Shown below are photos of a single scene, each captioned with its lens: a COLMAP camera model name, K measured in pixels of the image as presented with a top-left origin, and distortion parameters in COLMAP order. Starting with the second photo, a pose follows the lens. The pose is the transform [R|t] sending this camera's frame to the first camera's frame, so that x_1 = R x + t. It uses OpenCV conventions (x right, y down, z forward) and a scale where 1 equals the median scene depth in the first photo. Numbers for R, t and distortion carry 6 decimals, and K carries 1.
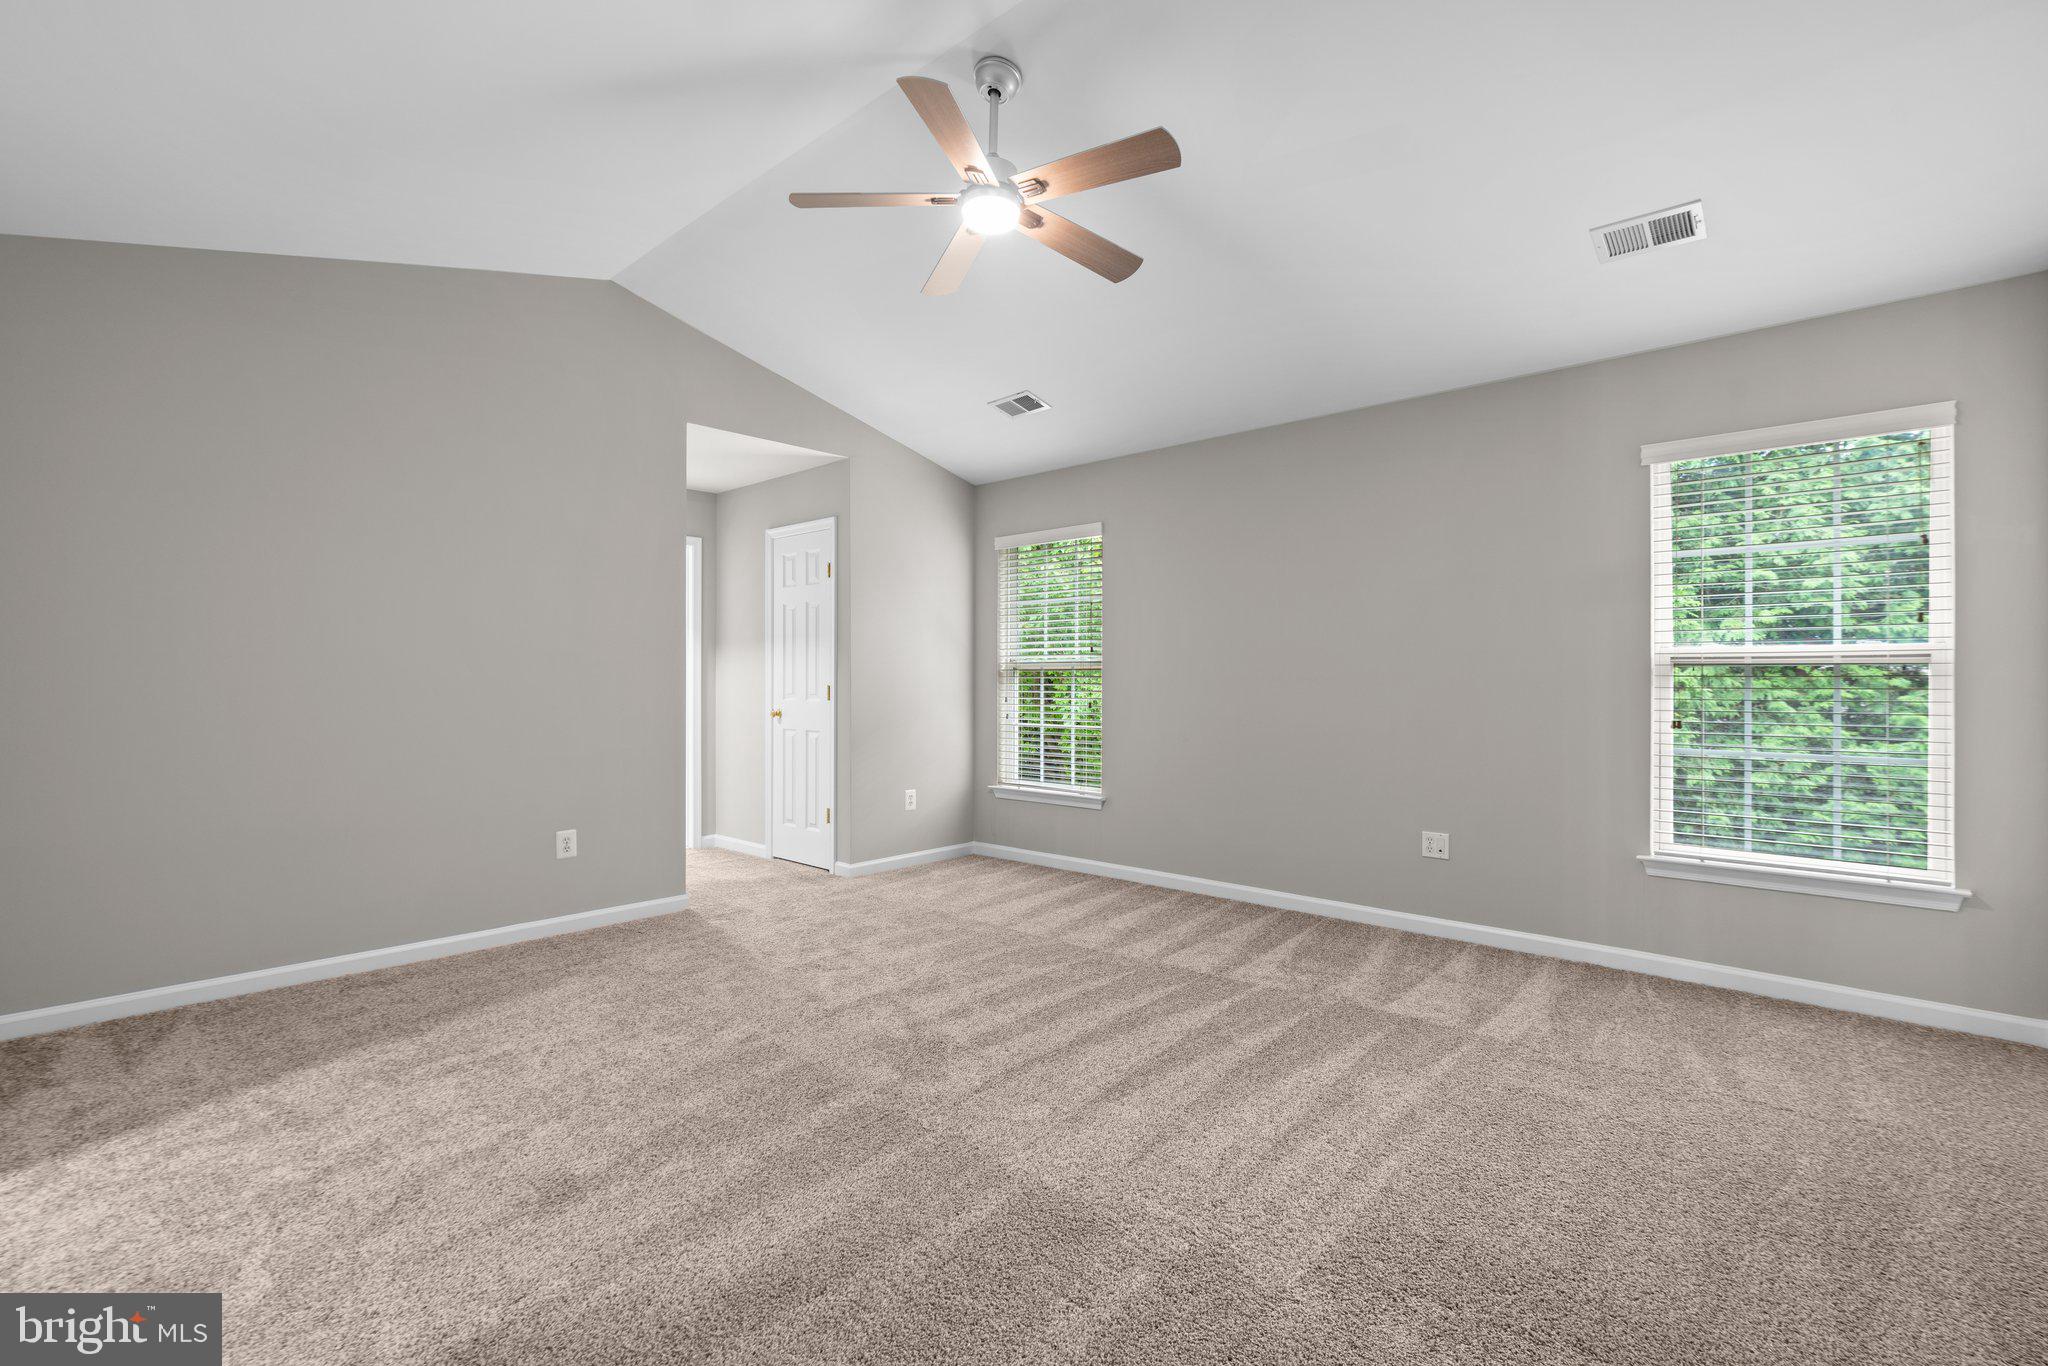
lens RADIAL K [[920.6, 0, 1008.4], [0, 920.6, 677.9], [0, 0, 1]] dist [-0.012562, 0.004997]
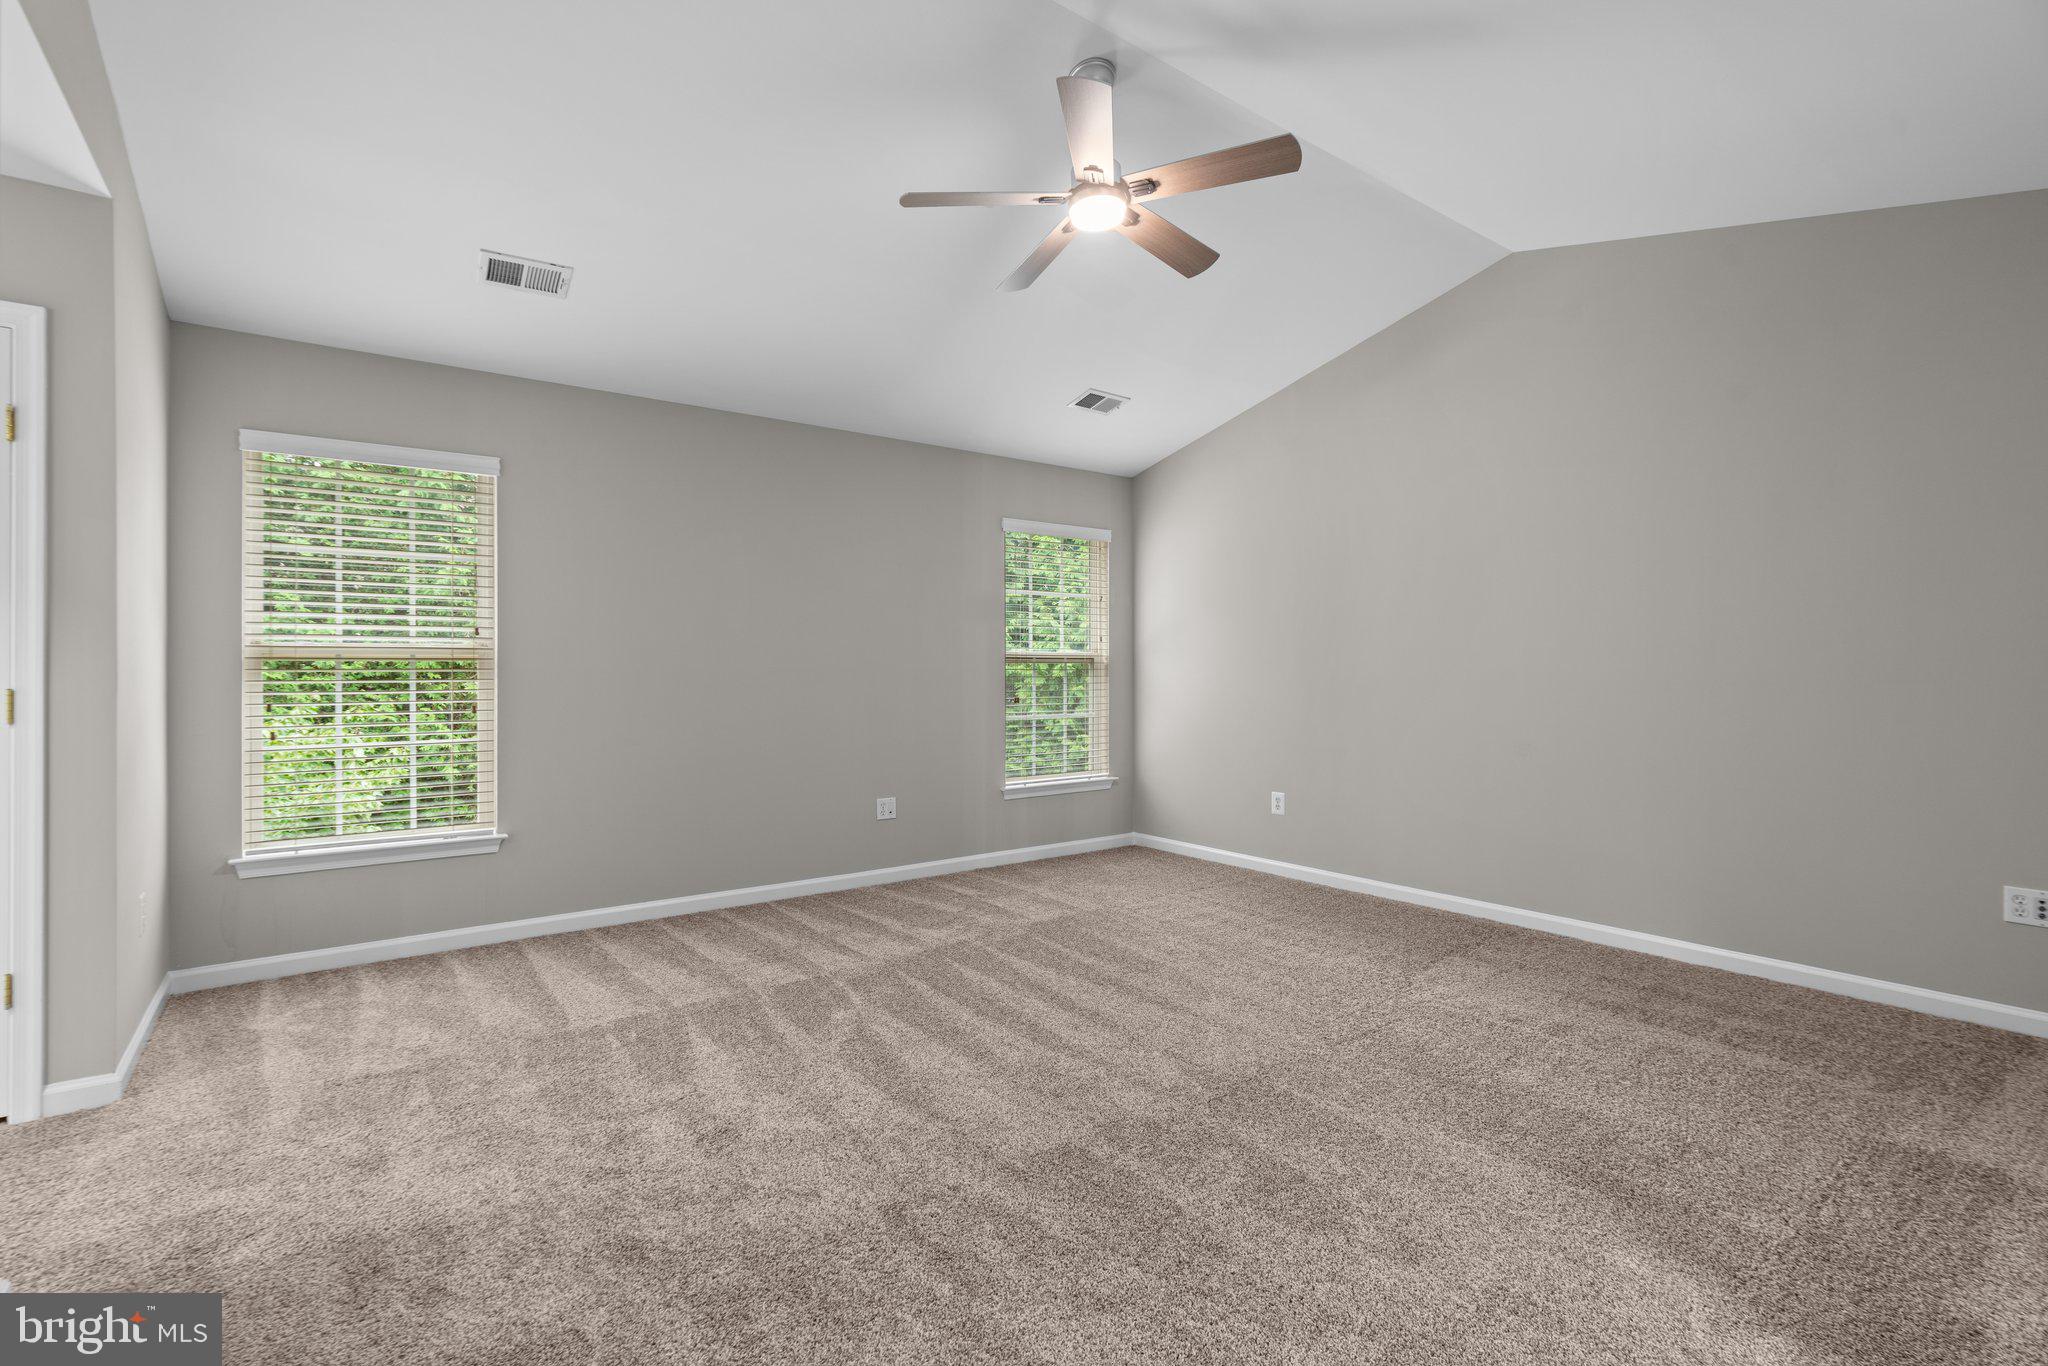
lens RADIAL K [[920.6, 0, 1007.6], [0, 920.6, 676.5], [0, 0, 1]] dist [-0.012562, 0.004997]
pose [[0.190607, -0.009020, 0.981625, -0.589507], [-0.001266, 0.999955, 0.009434, -0.003810], [-0.981666, -0.003041, 0.190587, 0.513154]]
